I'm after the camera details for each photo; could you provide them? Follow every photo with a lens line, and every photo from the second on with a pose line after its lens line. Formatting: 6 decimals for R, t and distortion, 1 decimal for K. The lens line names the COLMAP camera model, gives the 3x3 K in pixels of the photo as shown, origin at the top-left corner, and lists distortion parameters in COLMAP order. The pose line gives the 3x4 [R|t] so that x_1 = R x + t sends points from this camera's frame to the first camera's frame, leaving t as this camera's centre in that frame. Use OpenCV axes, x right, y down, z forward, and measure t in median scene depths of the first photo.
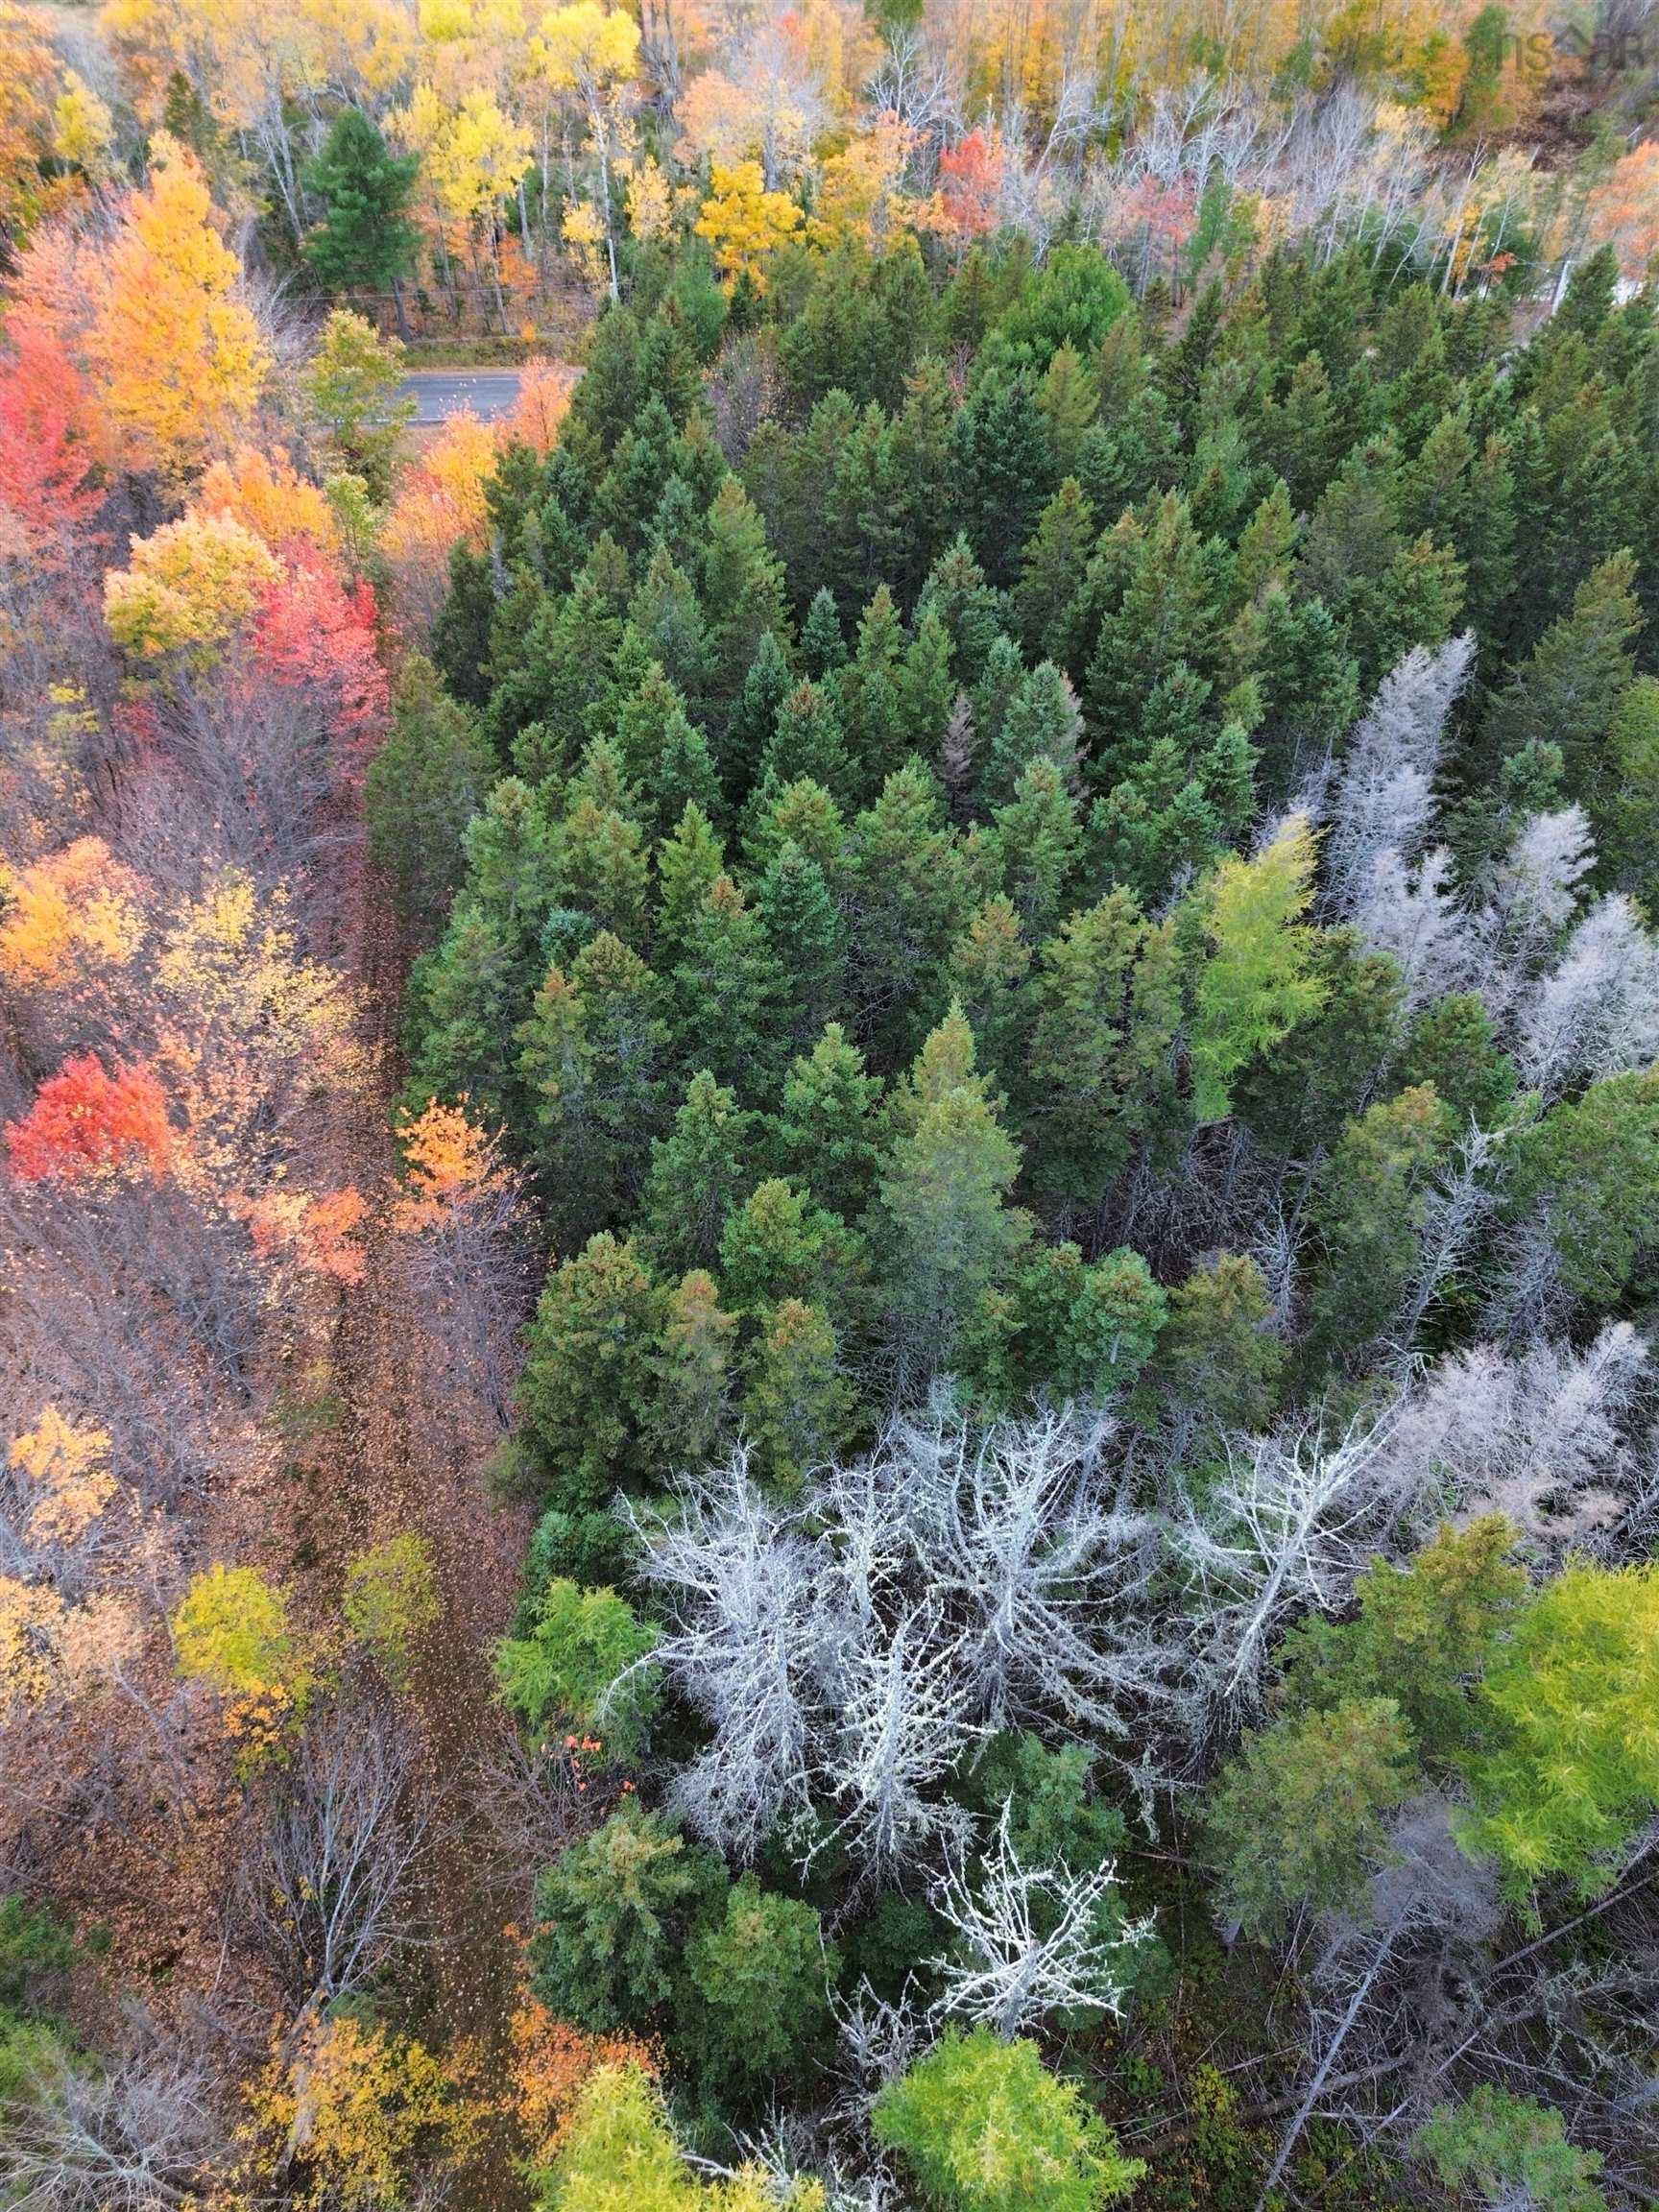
lens RADIAL K [[1568.3, 0, 829.5], [0, 1568.3, 1106.0], [0, 0, 1]] dist [0.064710, -0.051293]
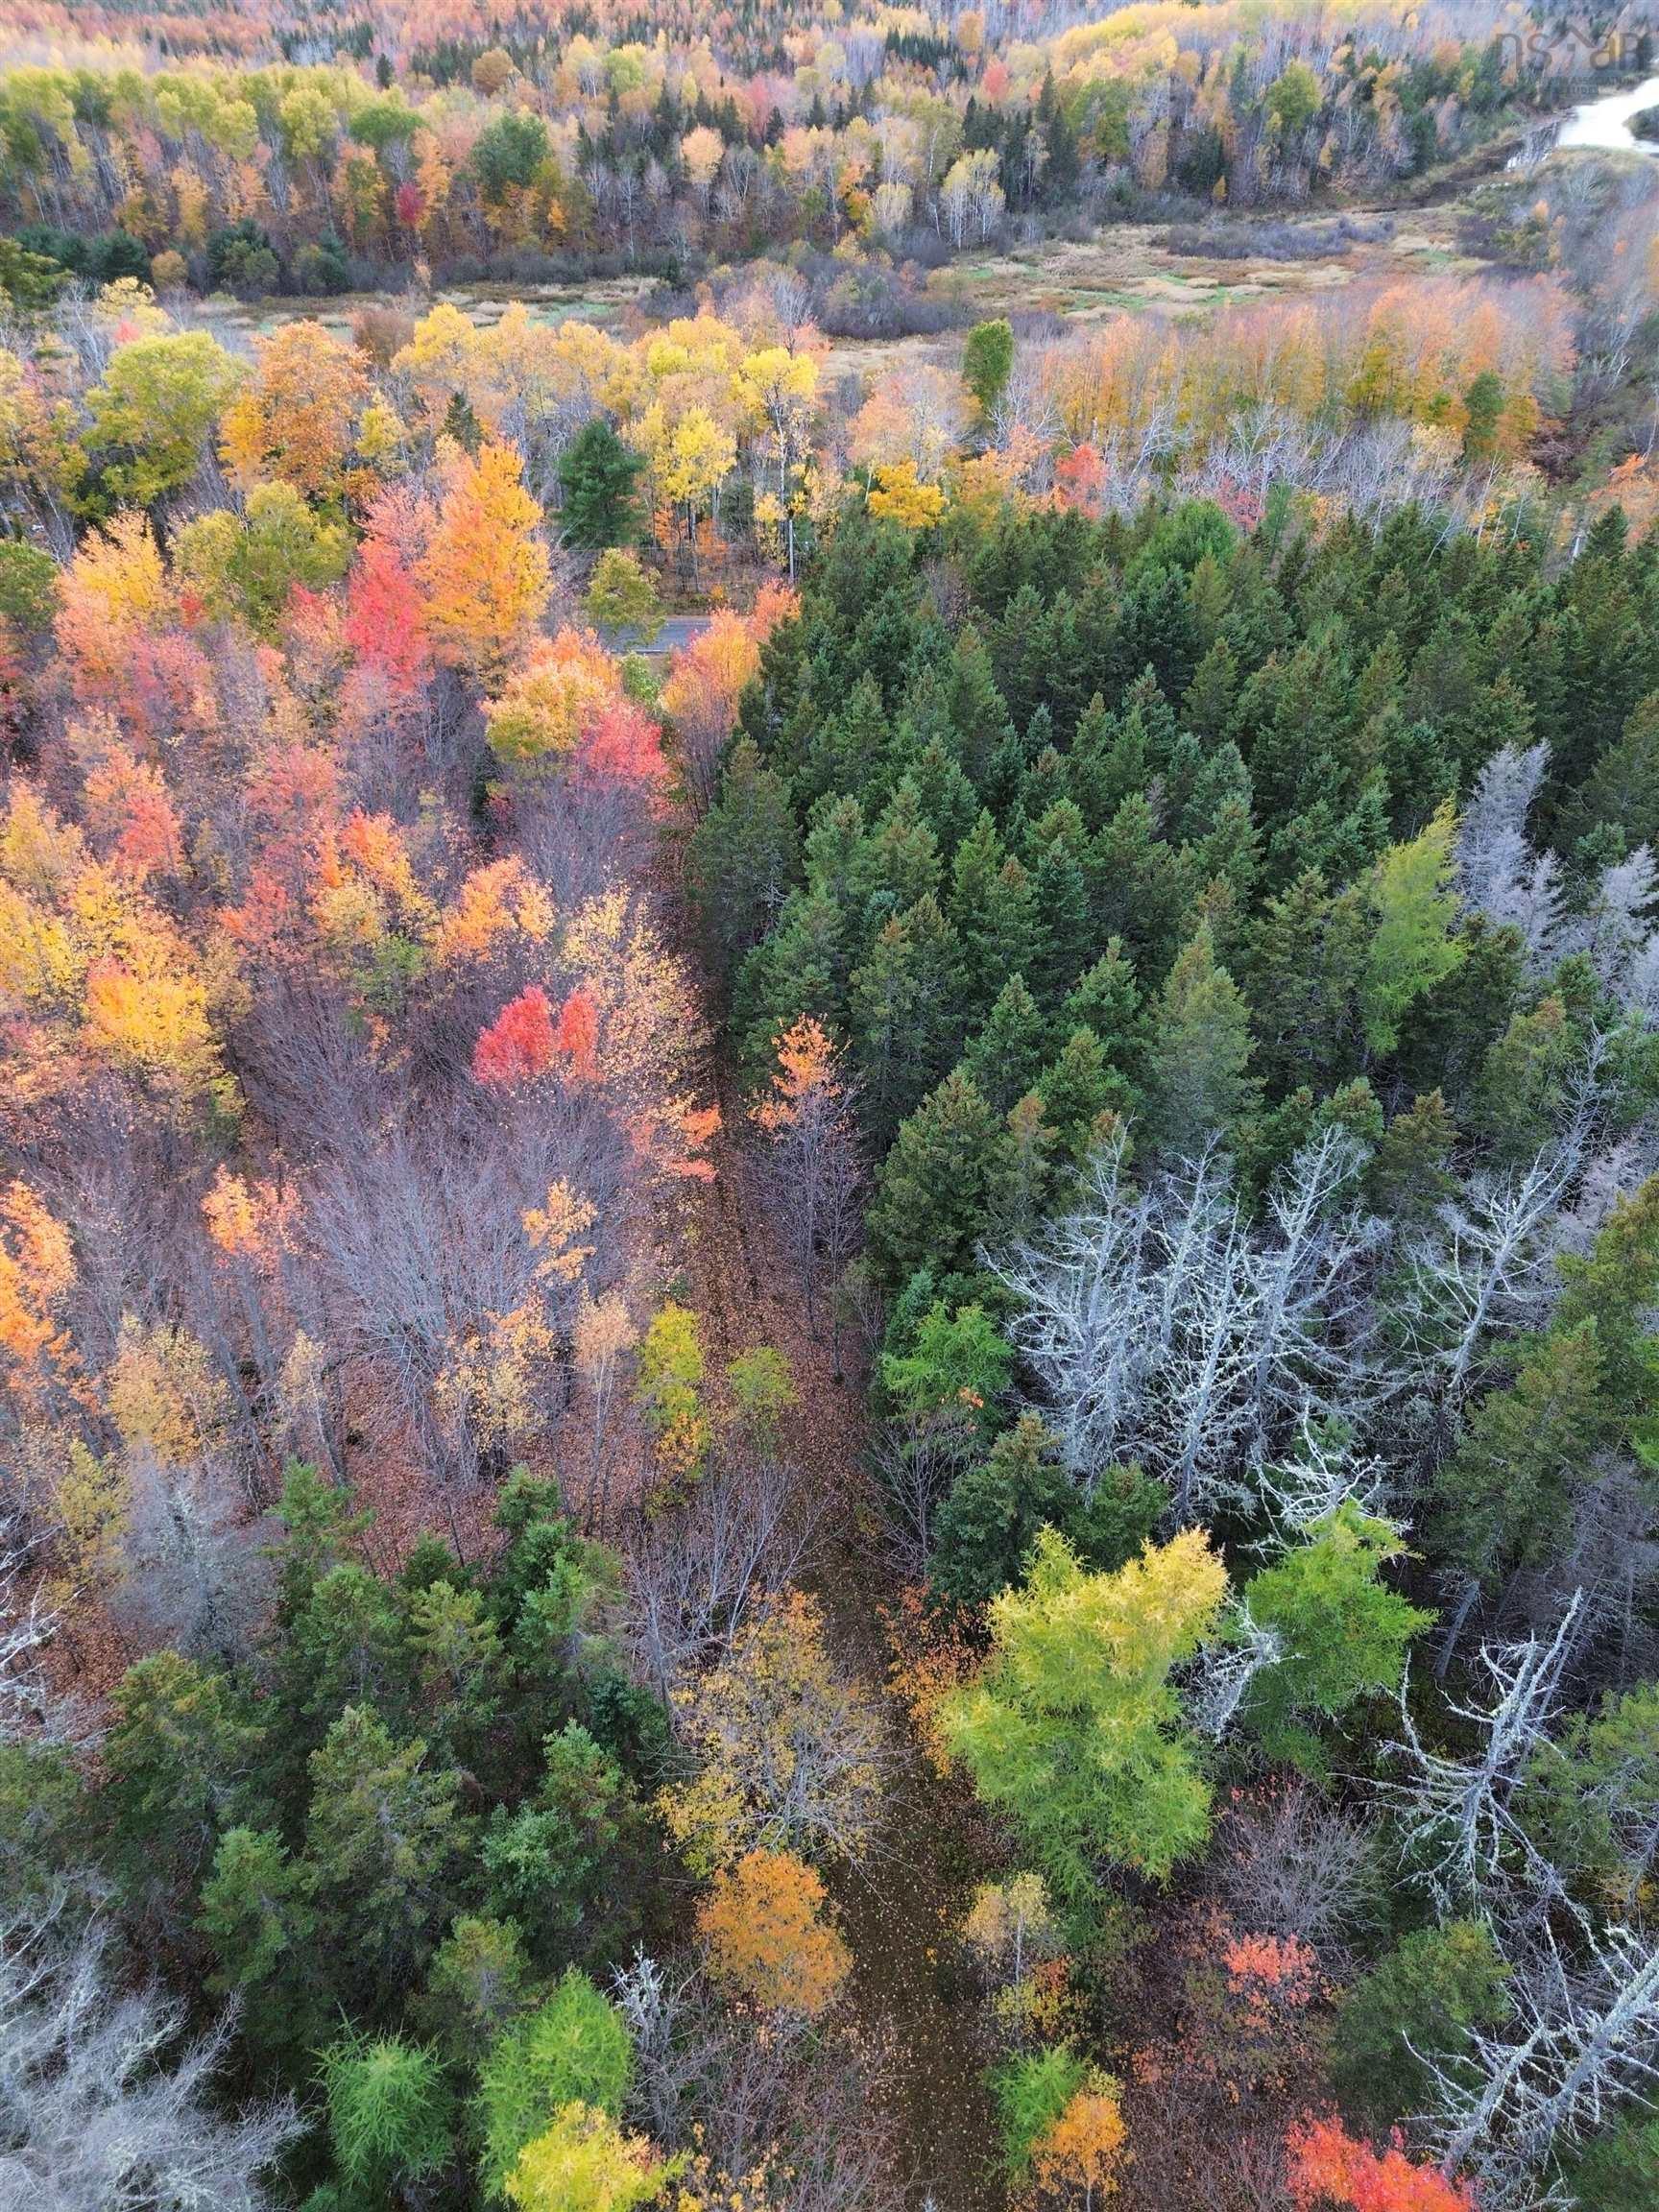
lens RADIAL K [[1568.3, 0, 829.5], [0, 1568.3, 1106.0], [0, 0, 1]] dist [0.064710, -0.051293]
pose [[0.999795, 0.012728, -0.015724, -0.149184], [-0.015444, 0.982255, -0.186914, 0.235419], [0.013066, 0.187118, 0.982250, -0.213113]]
